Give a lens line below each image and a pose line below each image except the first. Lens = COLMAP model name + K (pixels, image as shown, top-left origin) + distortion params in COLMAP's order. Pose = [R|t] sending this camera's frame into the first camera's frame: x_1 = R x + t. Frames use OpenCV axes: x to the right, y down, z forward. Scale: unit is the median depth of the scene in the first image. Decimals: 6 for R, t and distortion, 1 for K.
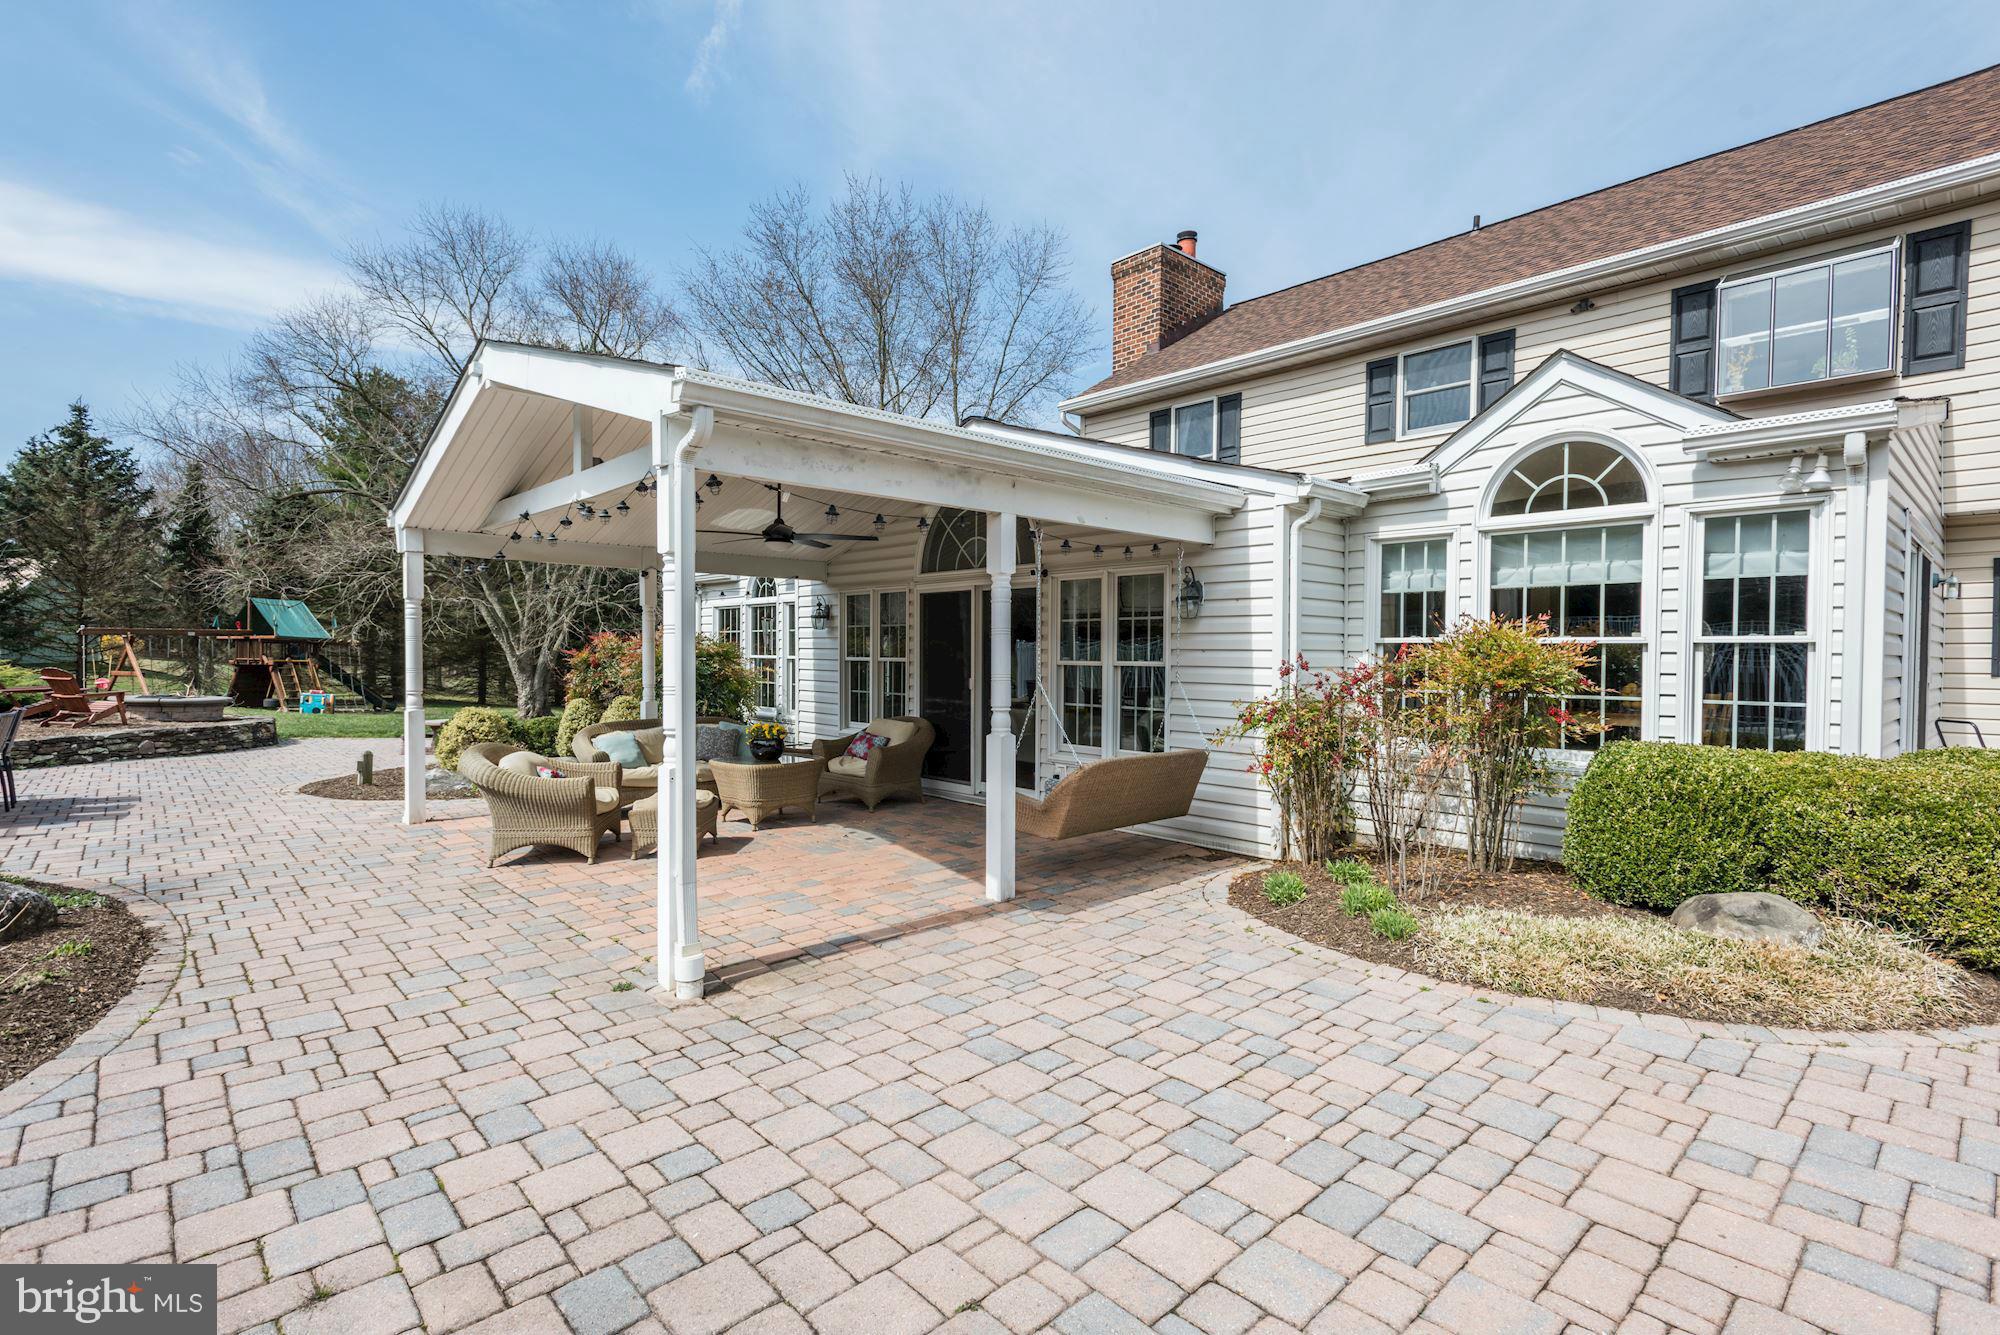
lens RADIAL K [[960.6, 0, 1000.6], [0, 960.6, 665.9], [0, 0, 1]] dist [0.008260, 0.002604]
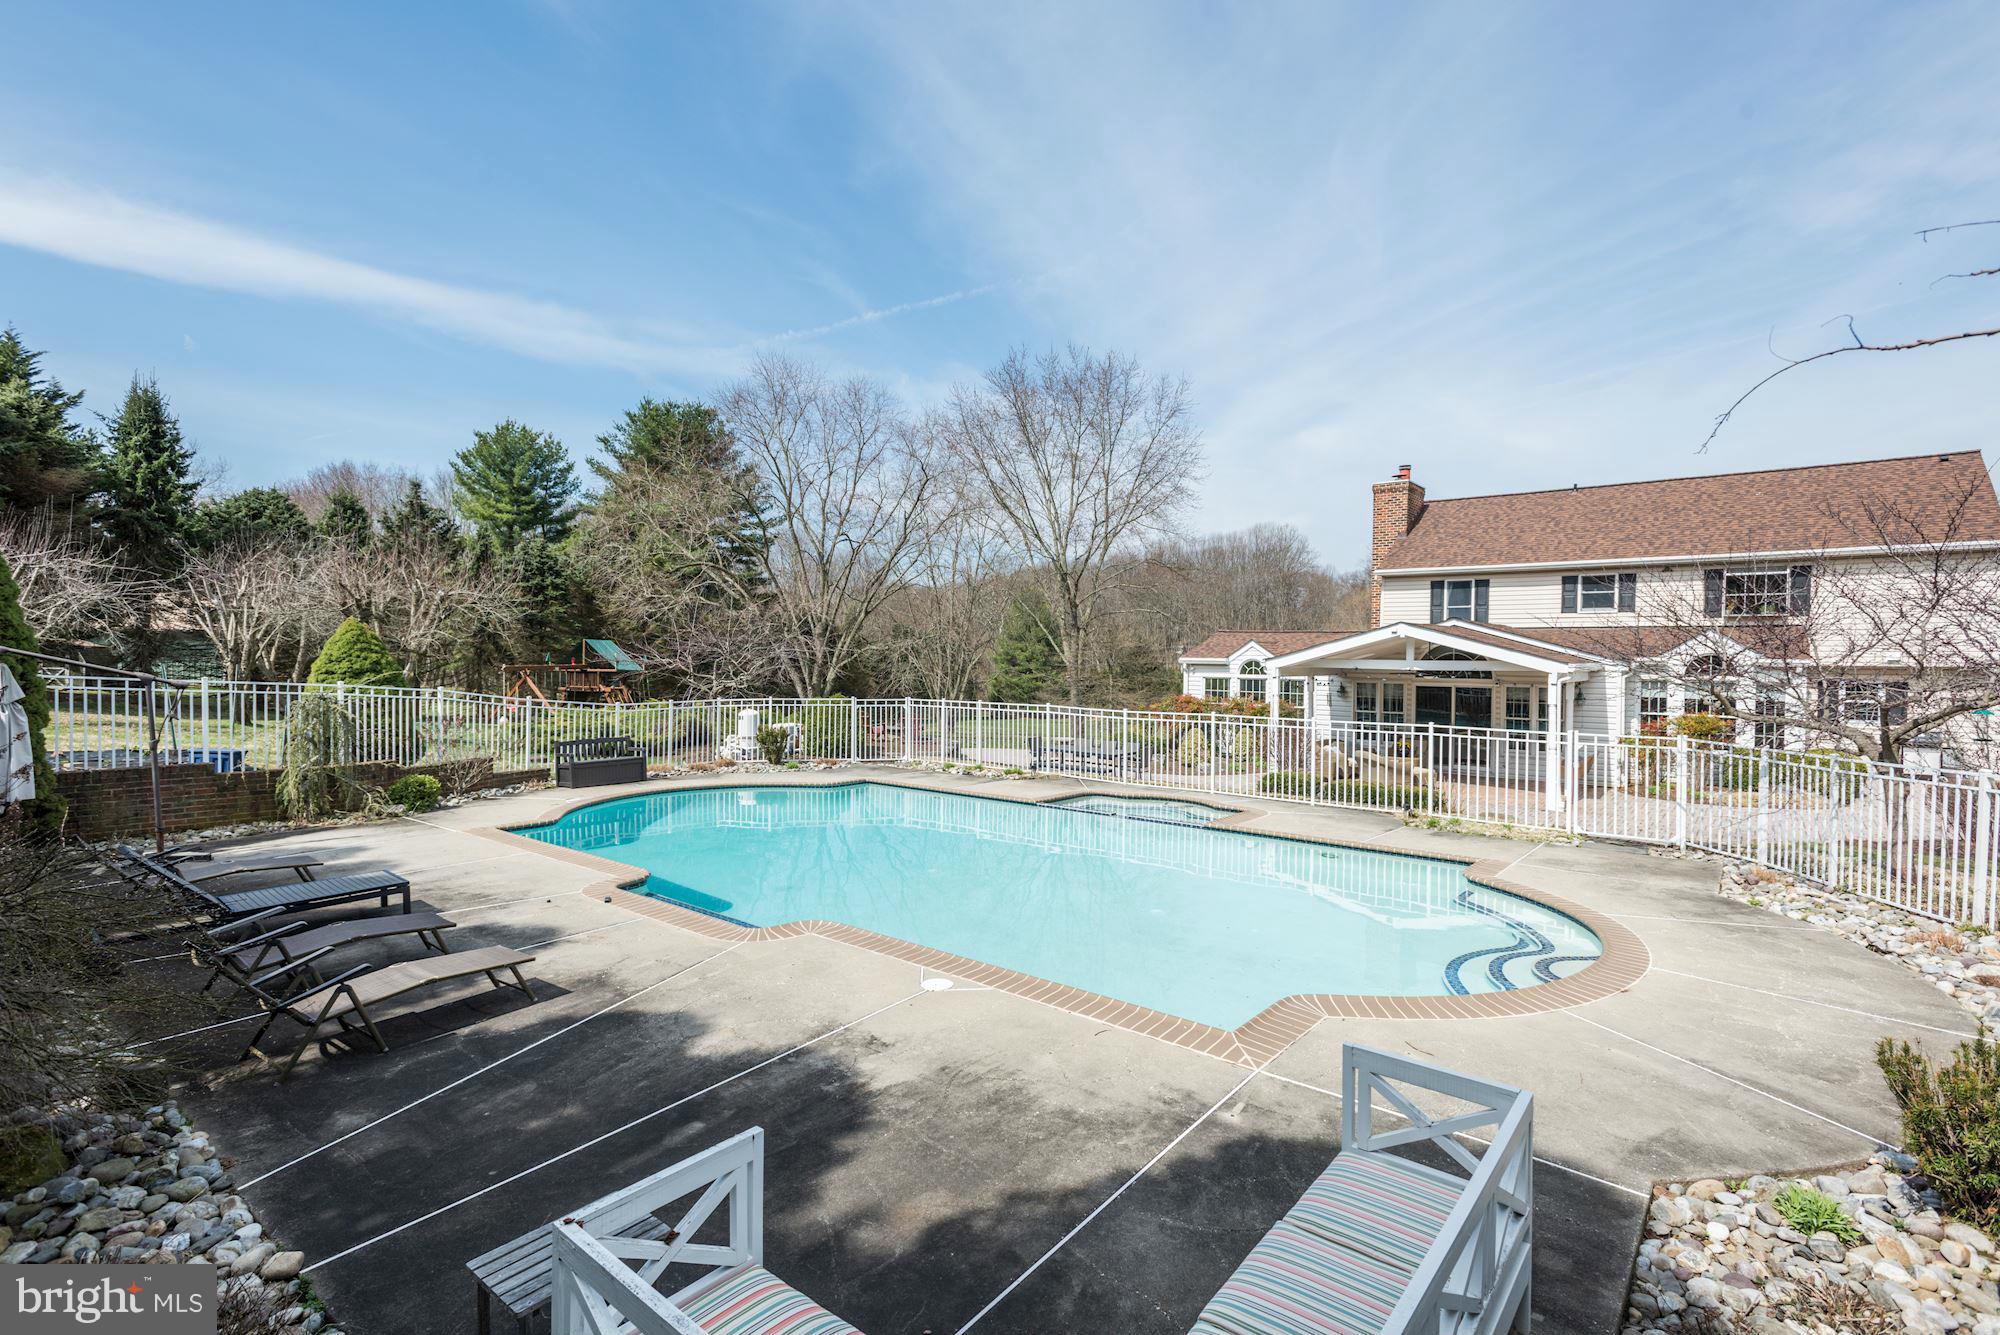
lens RADIAL K [[960.6, 0, 1001.5], [0, 960.6, 664.5], [0, 0, 1]] dist [0.008260, 0.002604]
pose [[0.988608, 0.001948, 0.150500, -1.238312], [-0.001735, 0.999997, -0.001543, -0.105443], [-0.150503, 0.001264, 0.988609, -1.009715]]
